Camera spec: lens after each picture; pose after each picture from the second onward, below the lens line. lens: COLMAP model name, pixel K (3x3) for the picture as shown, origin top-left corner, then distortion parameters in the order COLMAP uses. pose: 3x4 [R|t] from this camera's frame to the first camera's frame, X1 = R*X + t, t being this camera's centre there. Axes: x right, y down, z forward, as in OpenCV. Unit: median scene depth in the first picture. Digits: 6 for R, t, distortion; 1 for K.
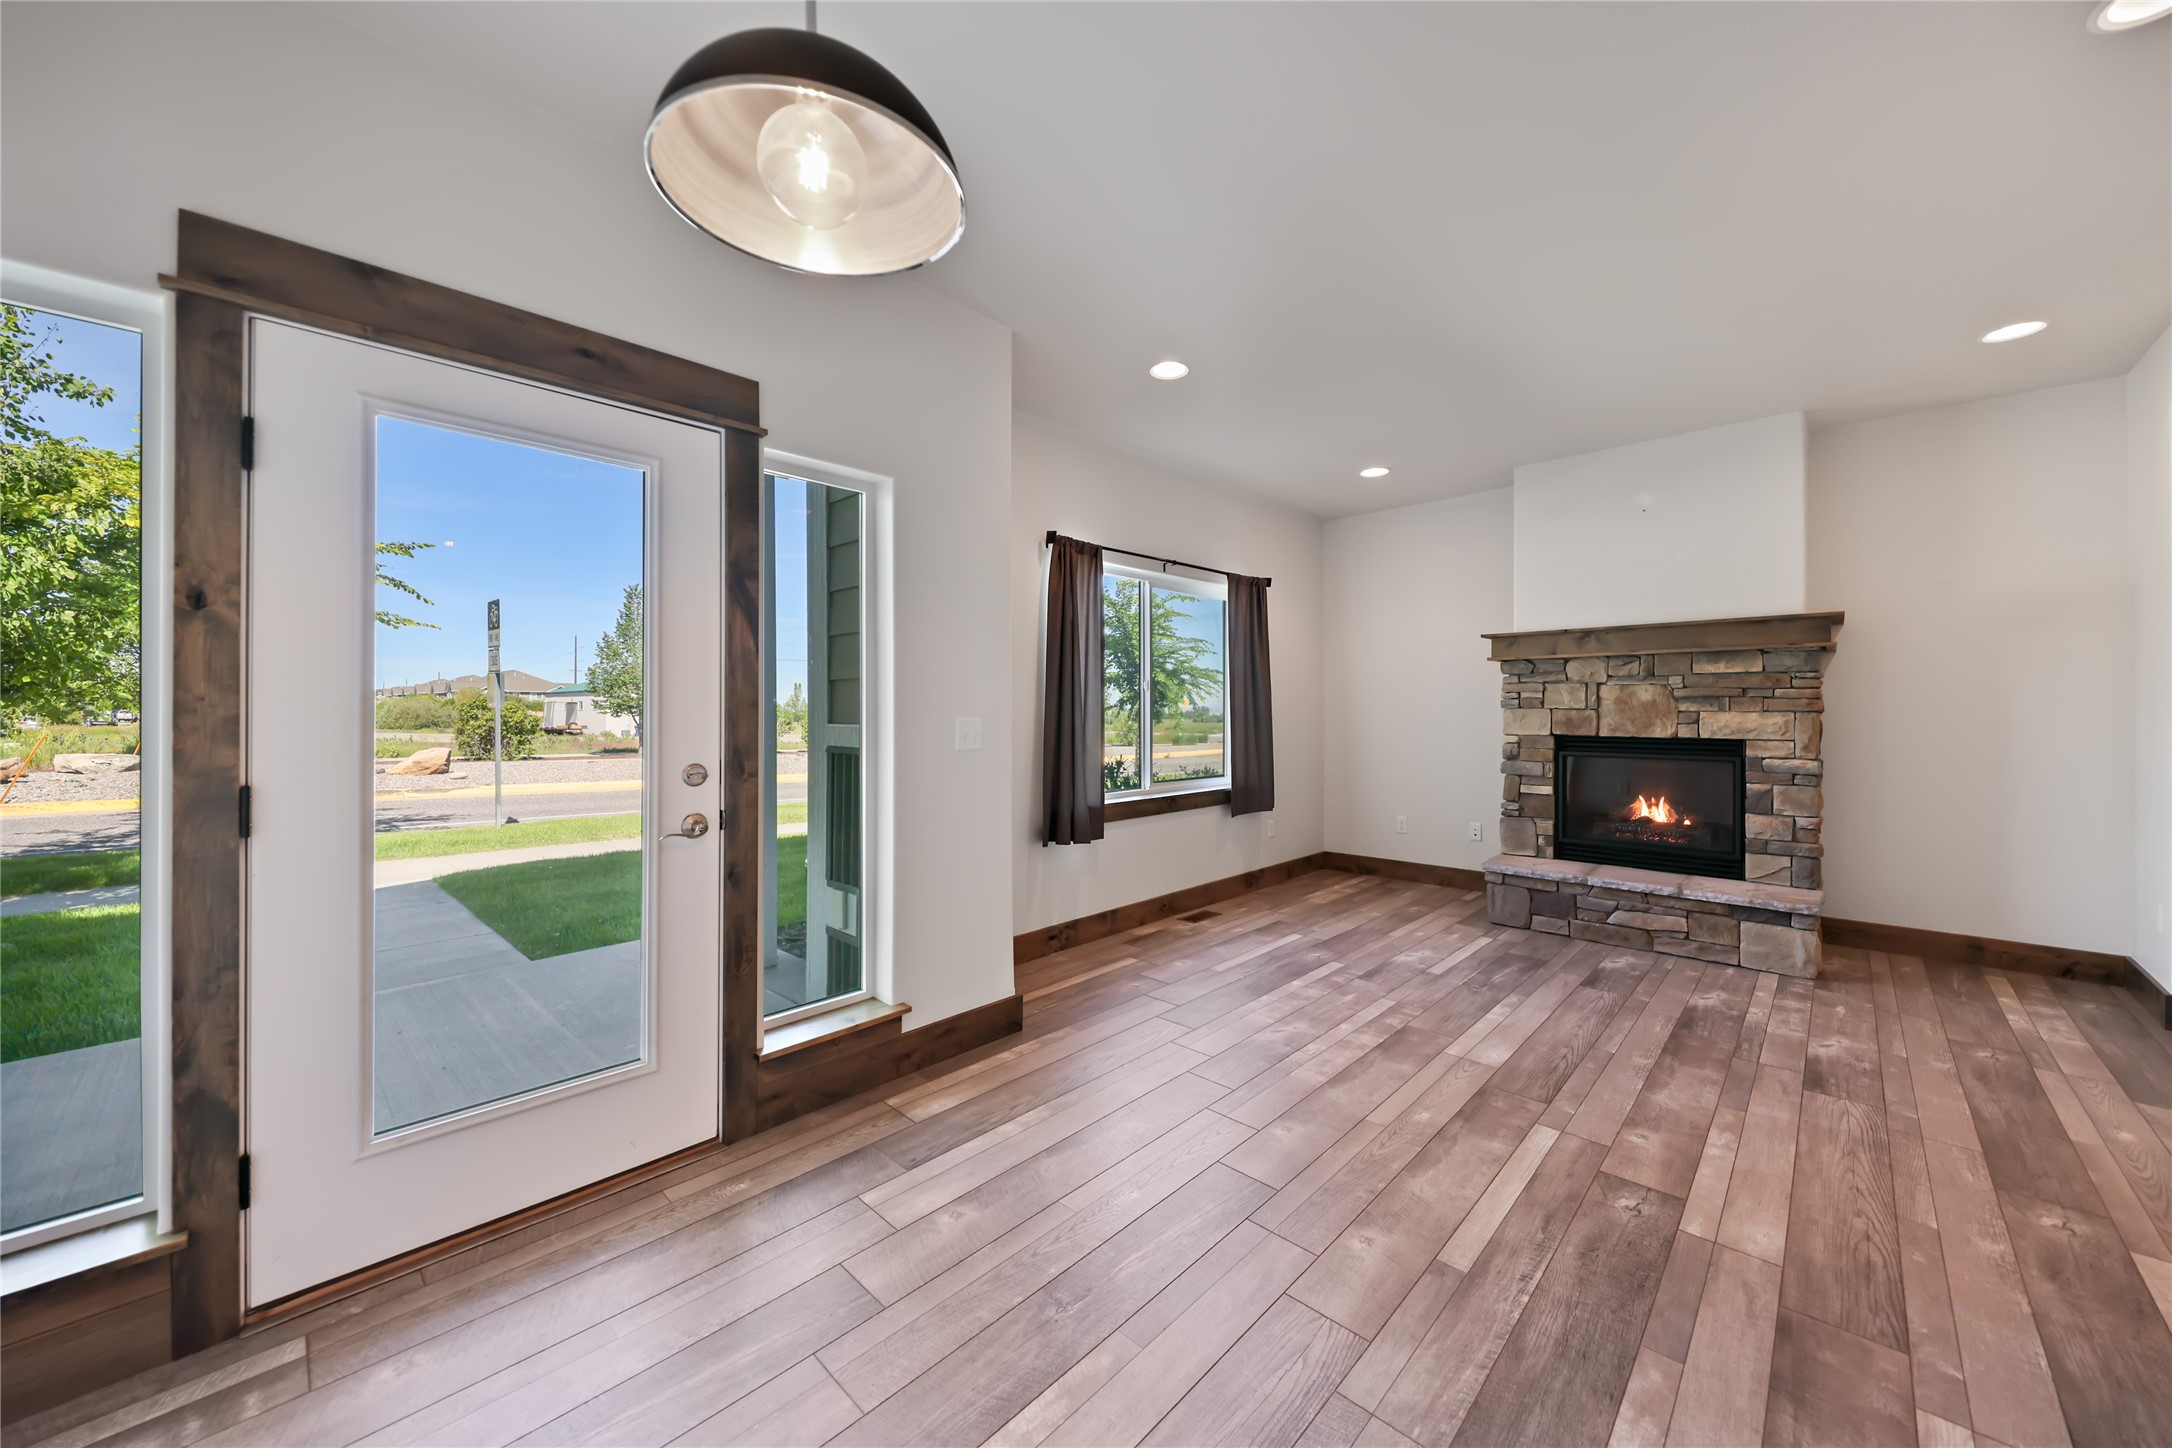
lens RADIAL K [[776.7, 0, 1093.0], [0, 776.7, 711.9], [0, 0, 1]] dist [0.001934, -0.000081]
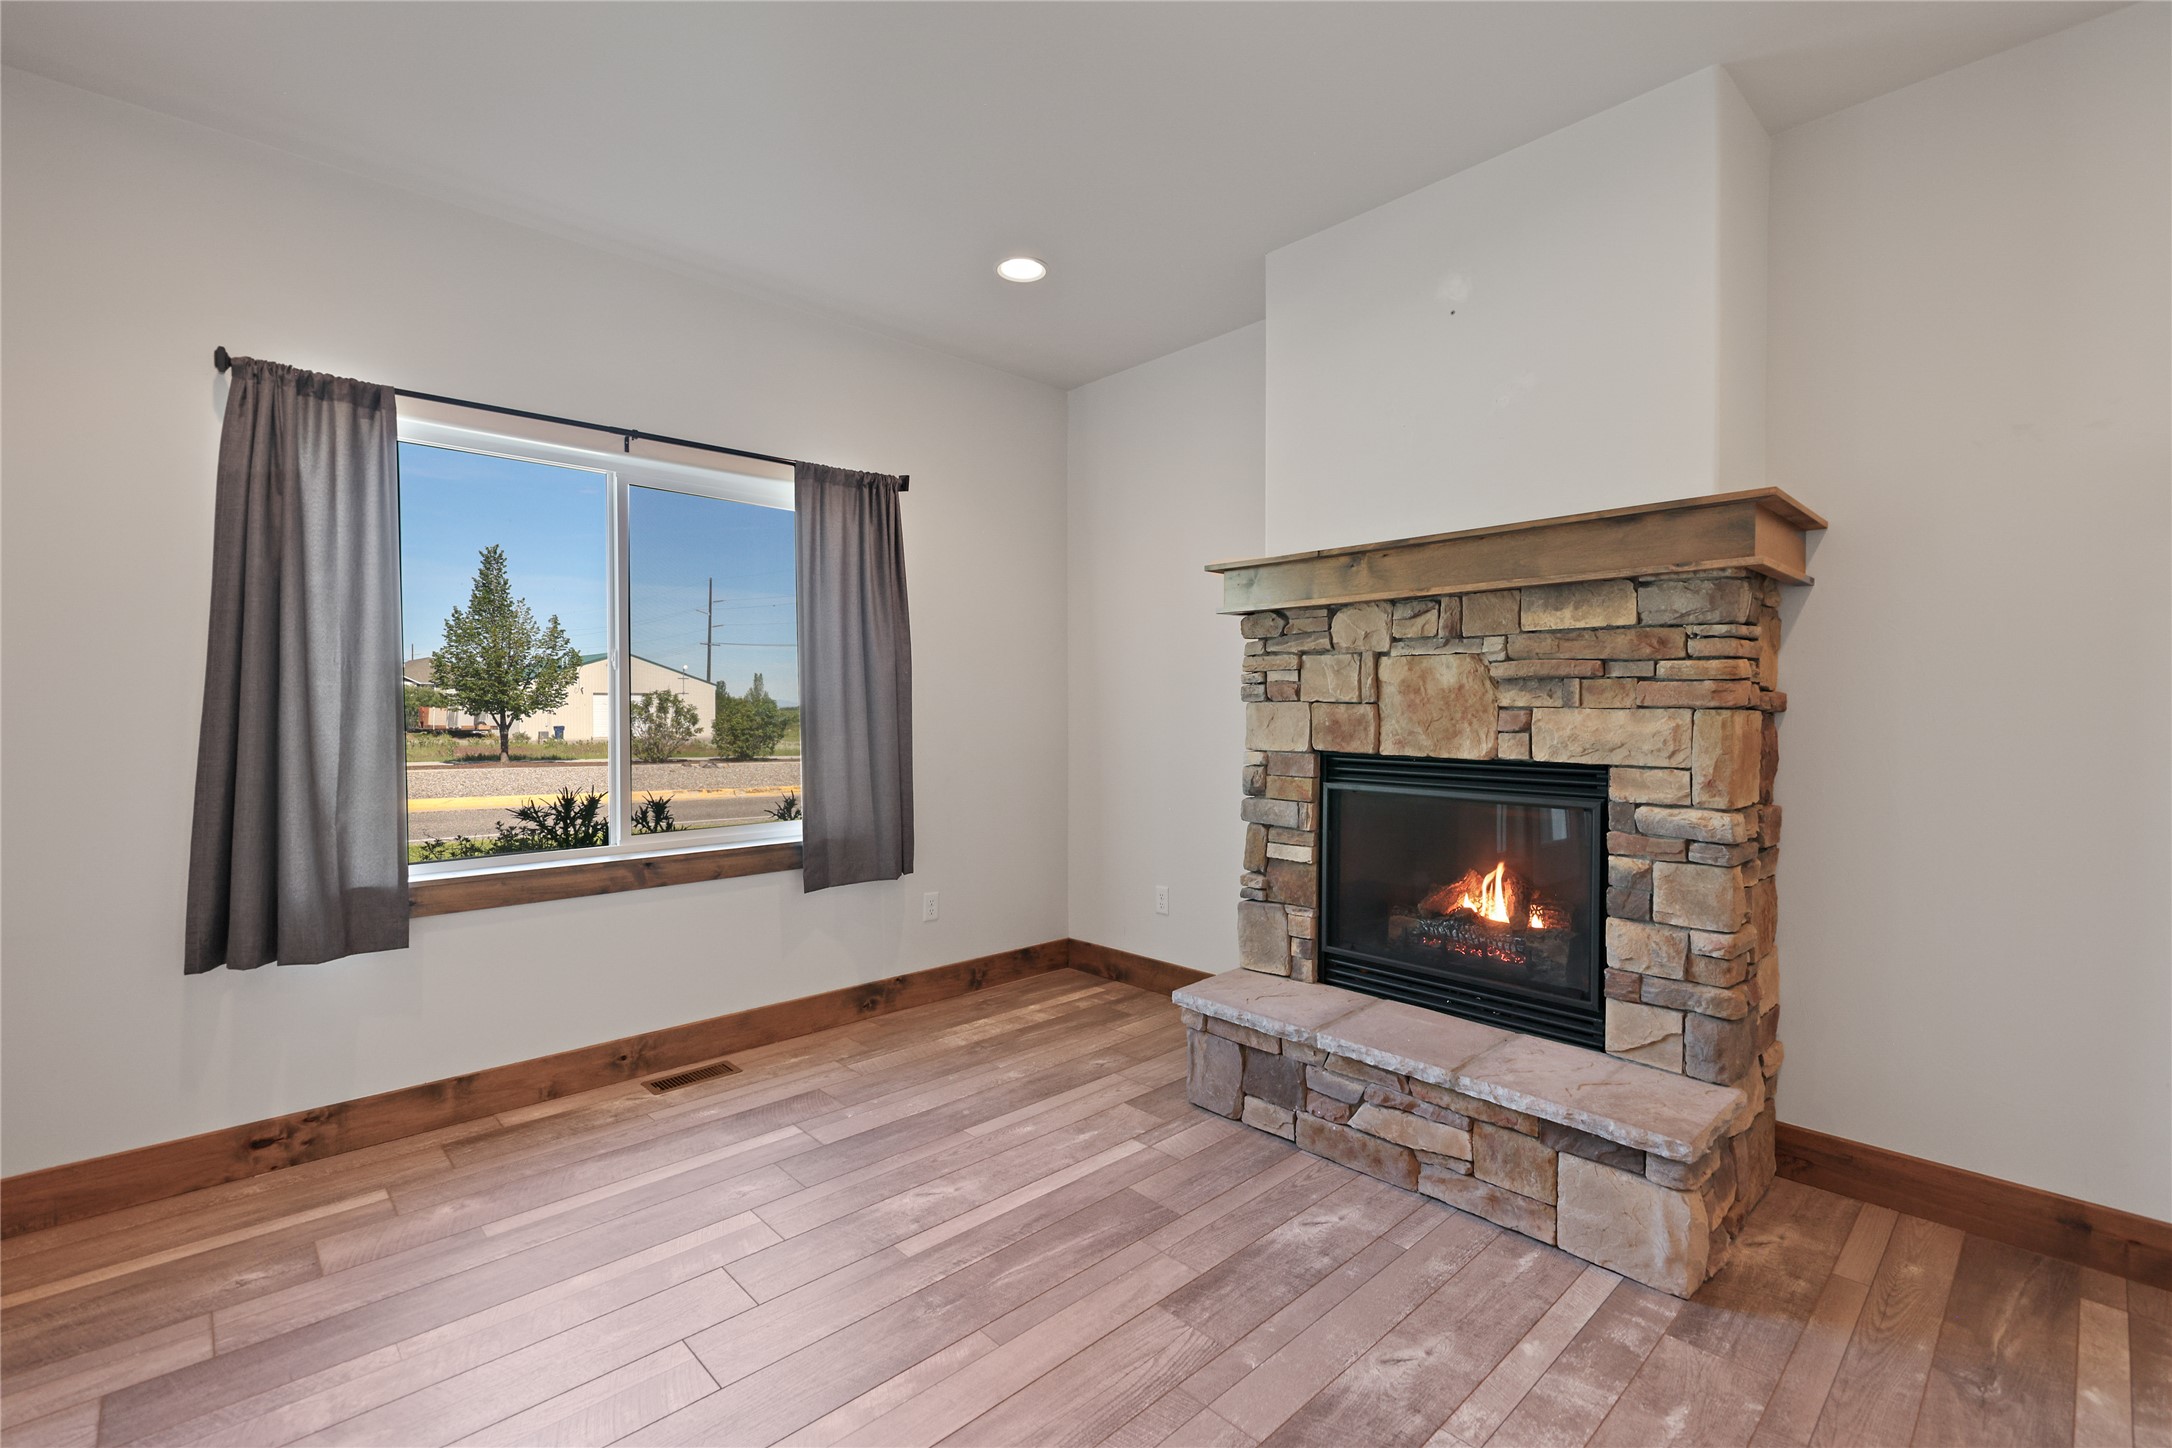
lens RADIAL K [[961.0, 0, 1114.6], [0, 961.0, 726.8], [0, 0, 1]] dist [0.012126, -0.000269]
pose [[0.999522, 0.002147, -0.030832, 0.520366], [-0.001594, 0.999838, 0.017952, 0.001078], [0.030865, -0.017894, 0.999363, 0.368291]]
